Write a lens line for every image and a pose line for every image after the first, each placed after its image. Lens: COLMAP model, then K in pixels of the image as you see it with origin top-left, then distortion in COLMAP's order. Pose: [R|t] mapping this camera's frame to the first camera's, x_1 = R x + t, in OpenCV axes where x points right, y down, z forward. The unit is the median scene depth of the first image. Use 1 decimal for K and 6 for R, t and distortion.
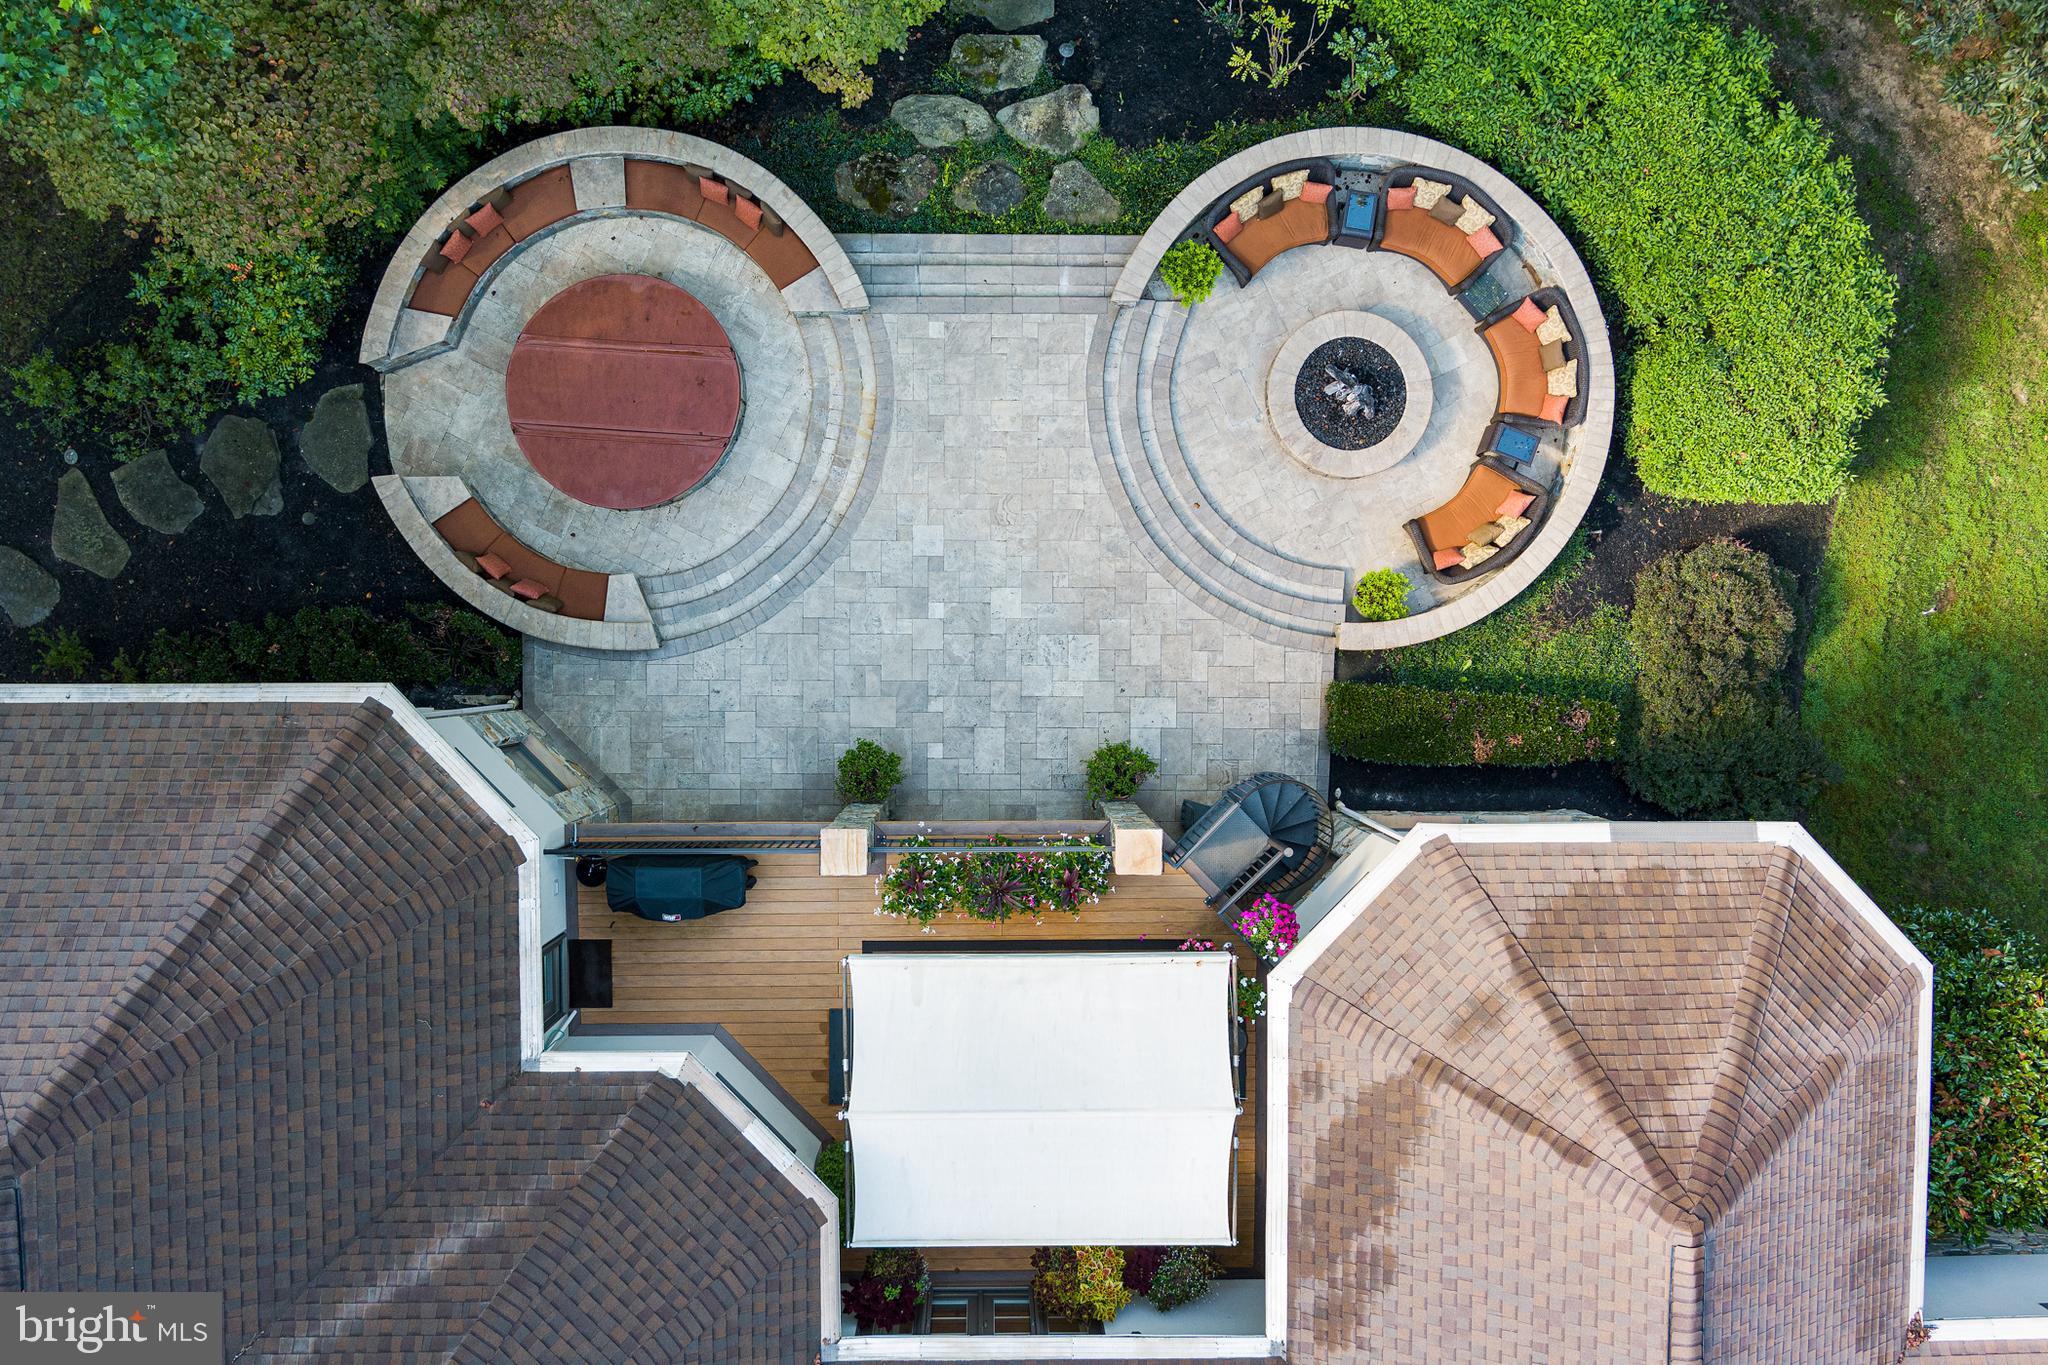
lens RADIAL K [[1670.4, 0, 1023.9], [0, 1670.4, 681.7], [0, 0, 1]] dist [-0.051889, -0.016583]
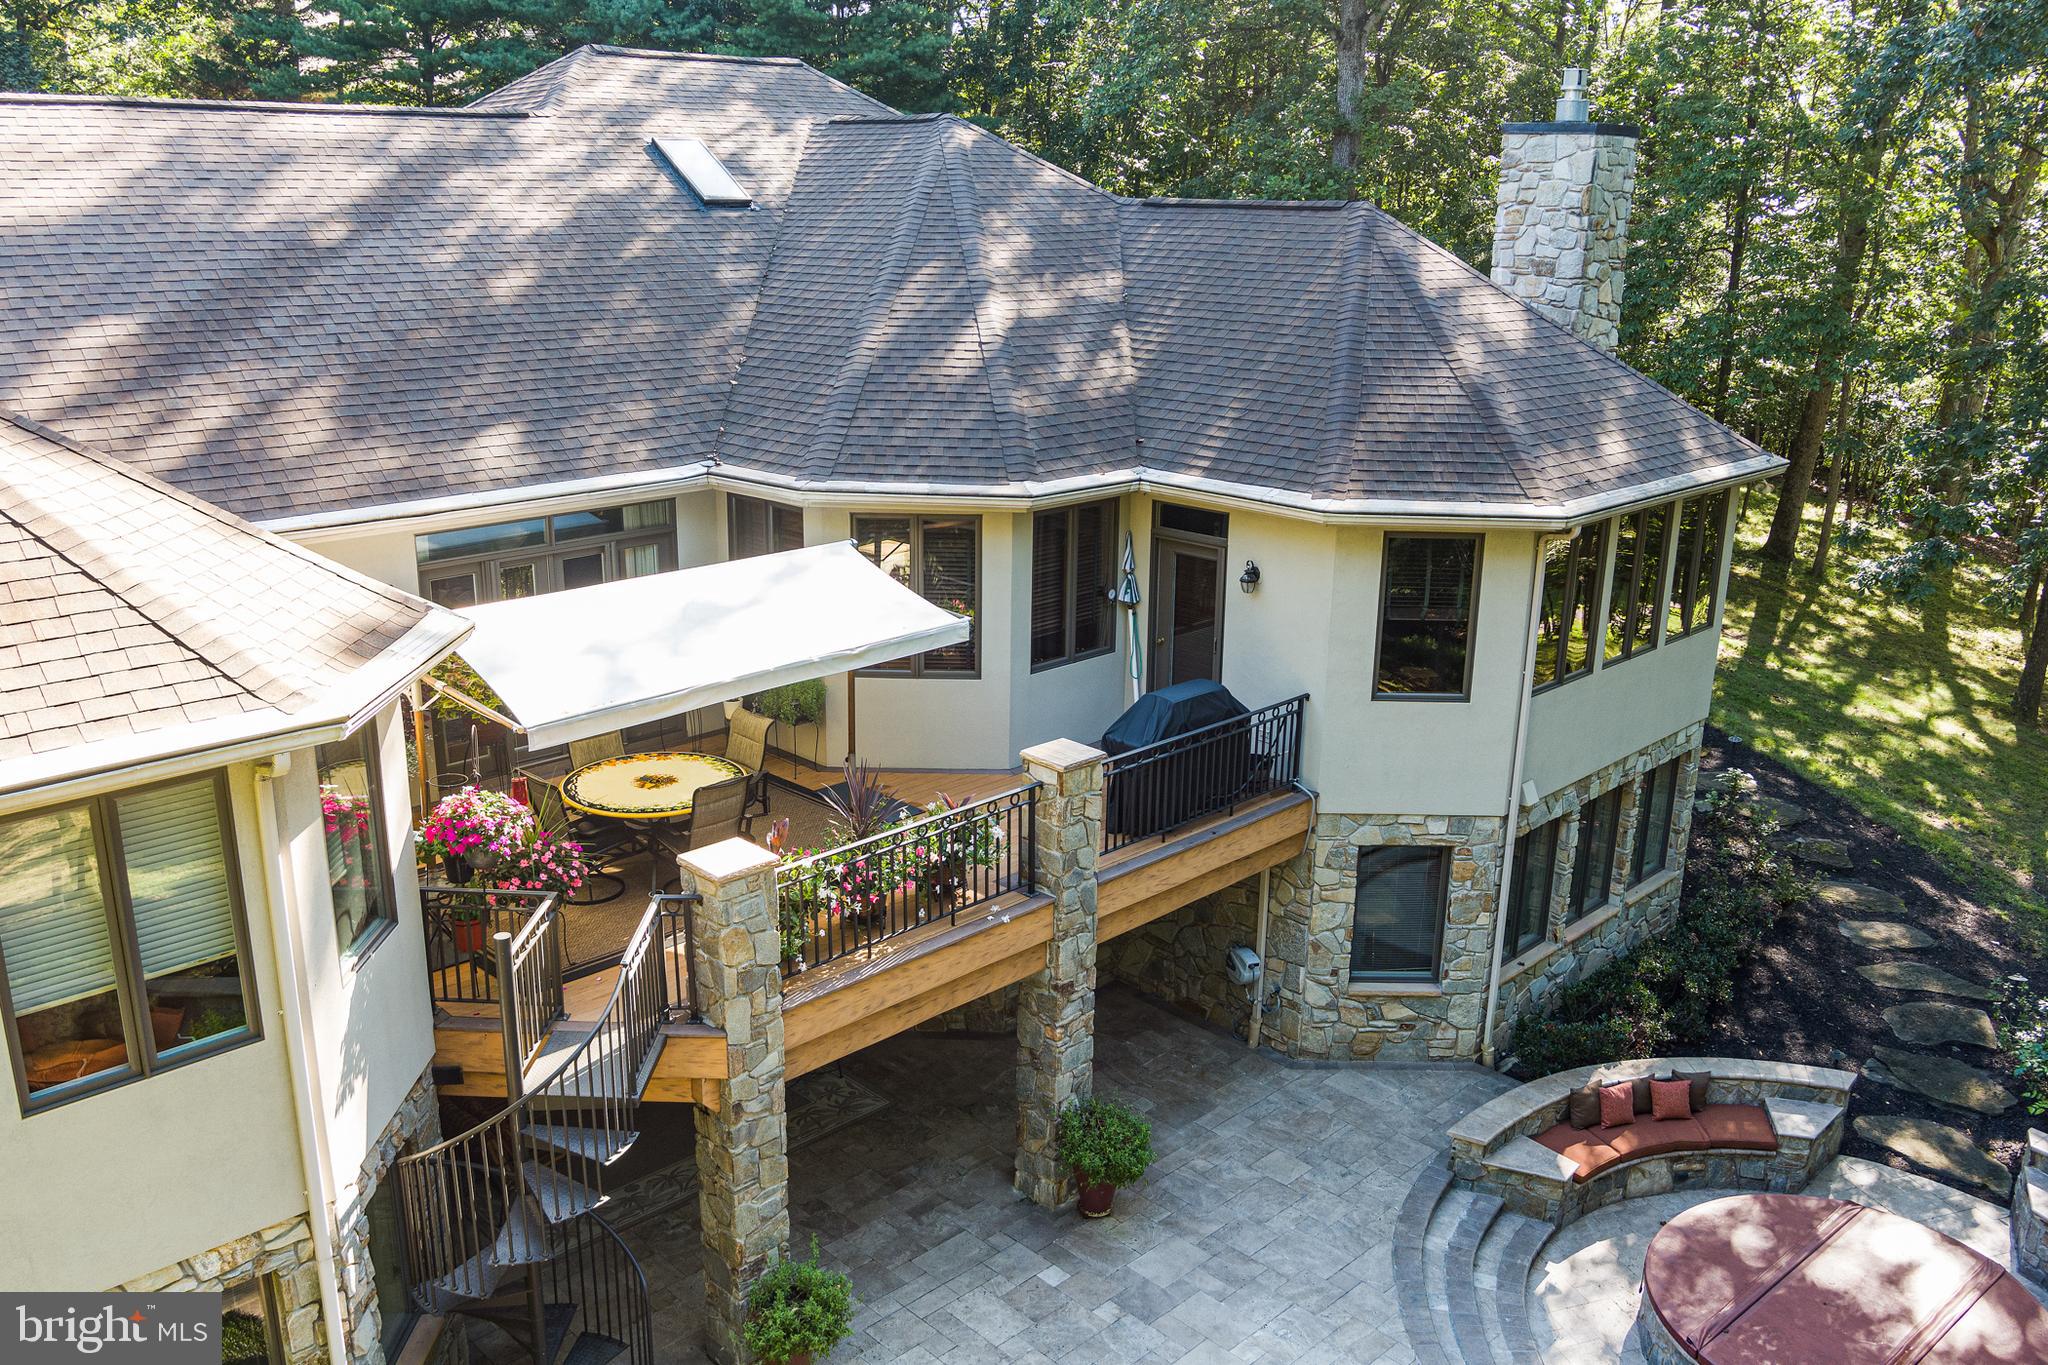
lens RADIAL K [[1670.4, 0, 1026.1], [0, 1670.4, 684.2], [0, 0, 1]] dist [-0.051889, -0.016583]
pose [[-0.712251, 0.173345, -0.680184, 0.326407], [-0.699823, -0.250298, 0.669028, -0.300596], [-0.054277, 0.952524, 0.299586, 0.615980]]
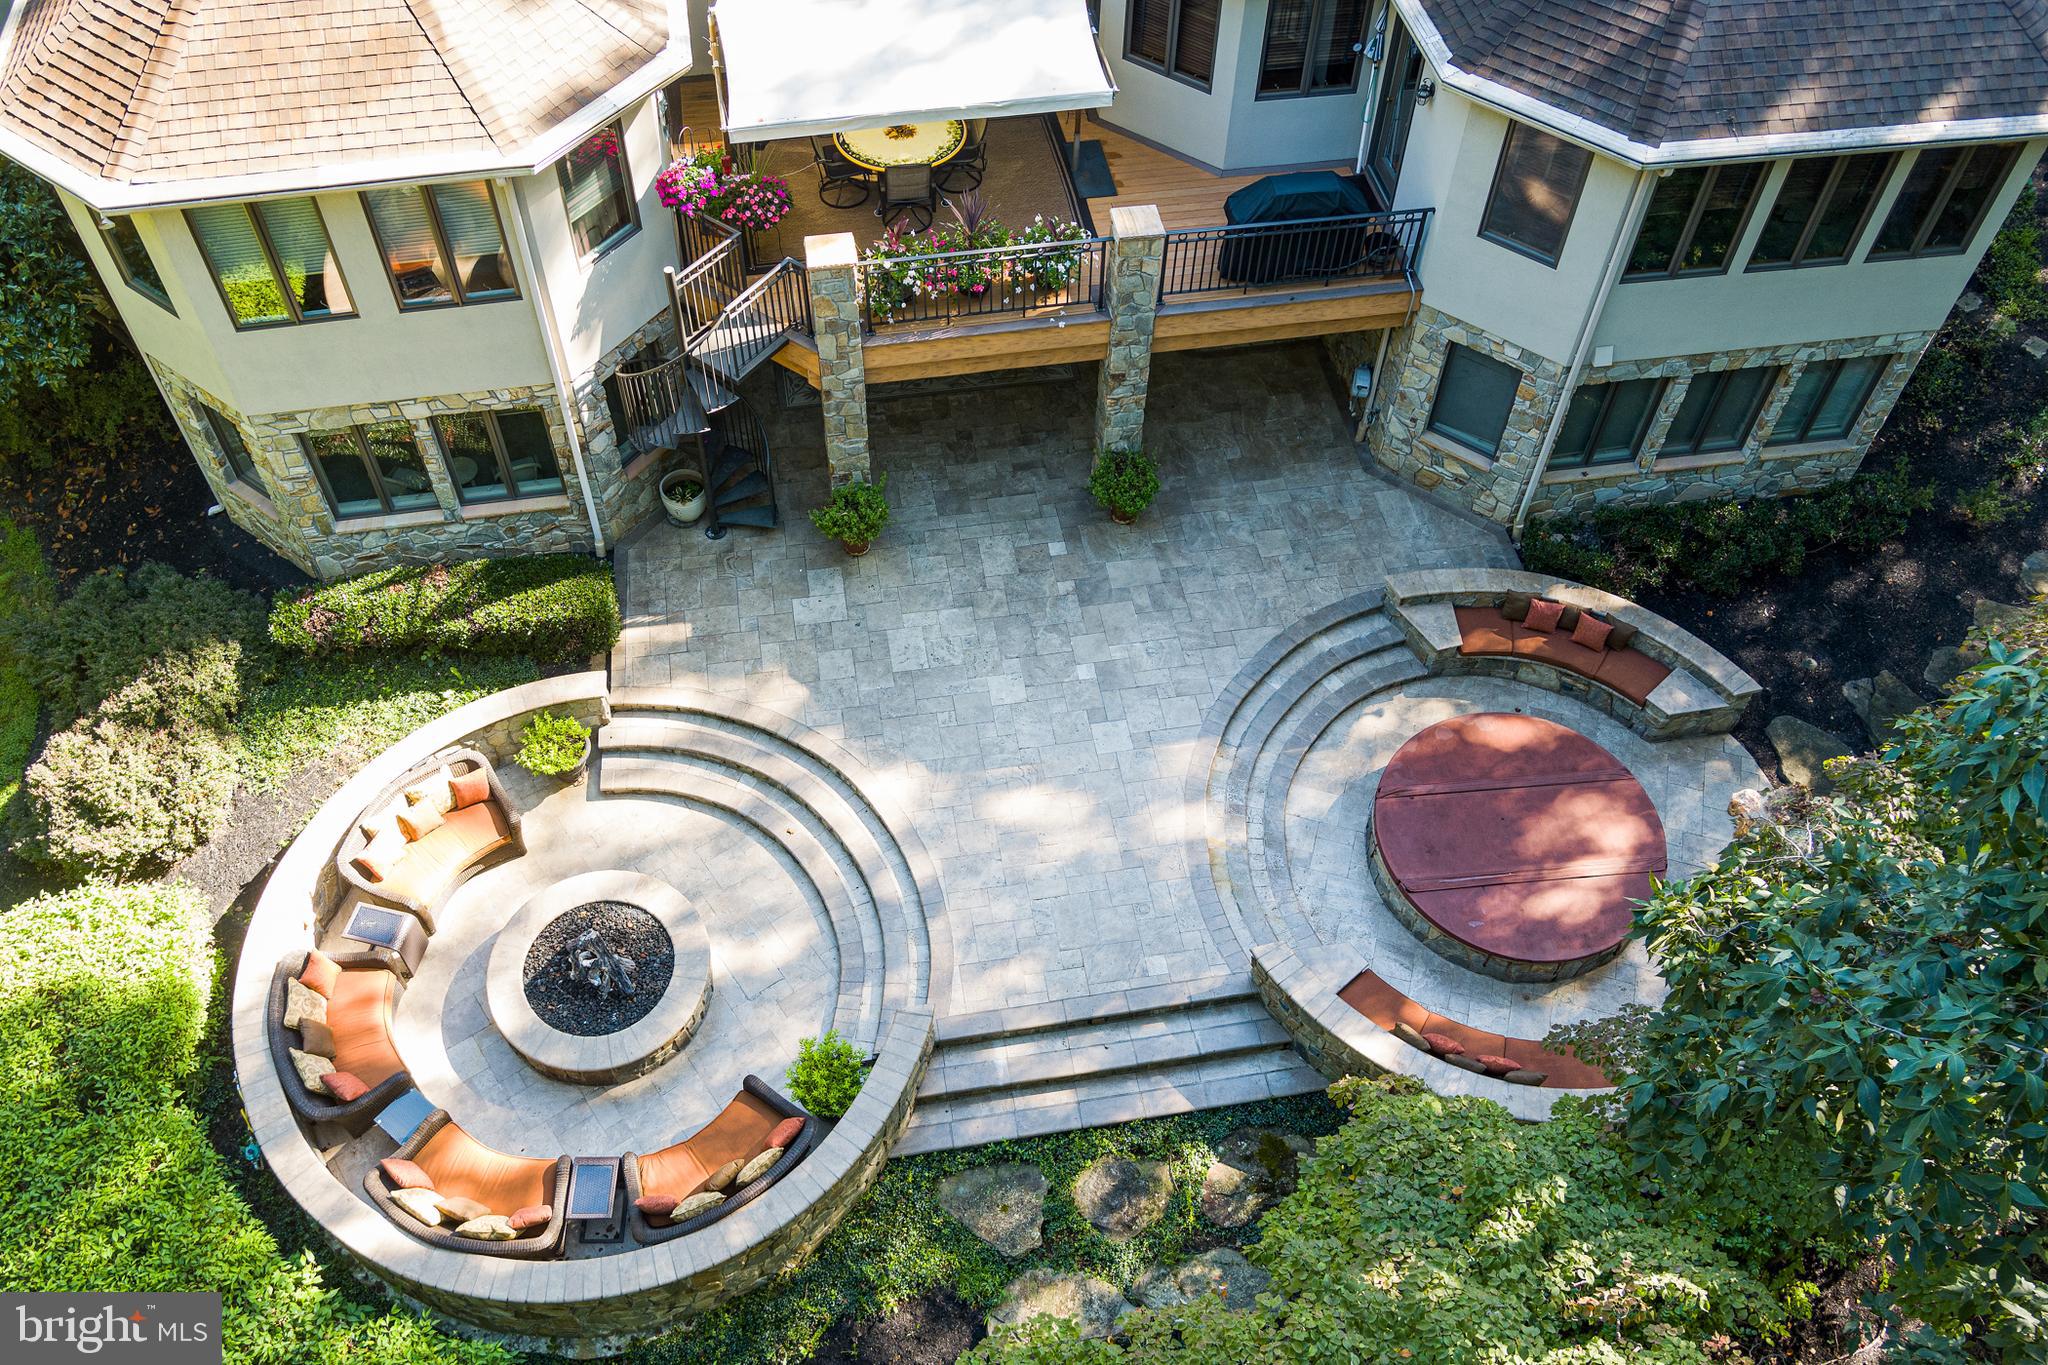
lens RADIAL K [[1670.4, 0, 1019.4], [0, 1670.4, 669.8], [0, 0, 1]] dist [-0.051889, -0.016583]
pose [[-0.984891, 0.111276, -0.132689, 0.094218], [-0.167609, -0.805193, 0.568833, -0.521198], [-0.043542, 0.582479, 0.811679, 0.307135]]
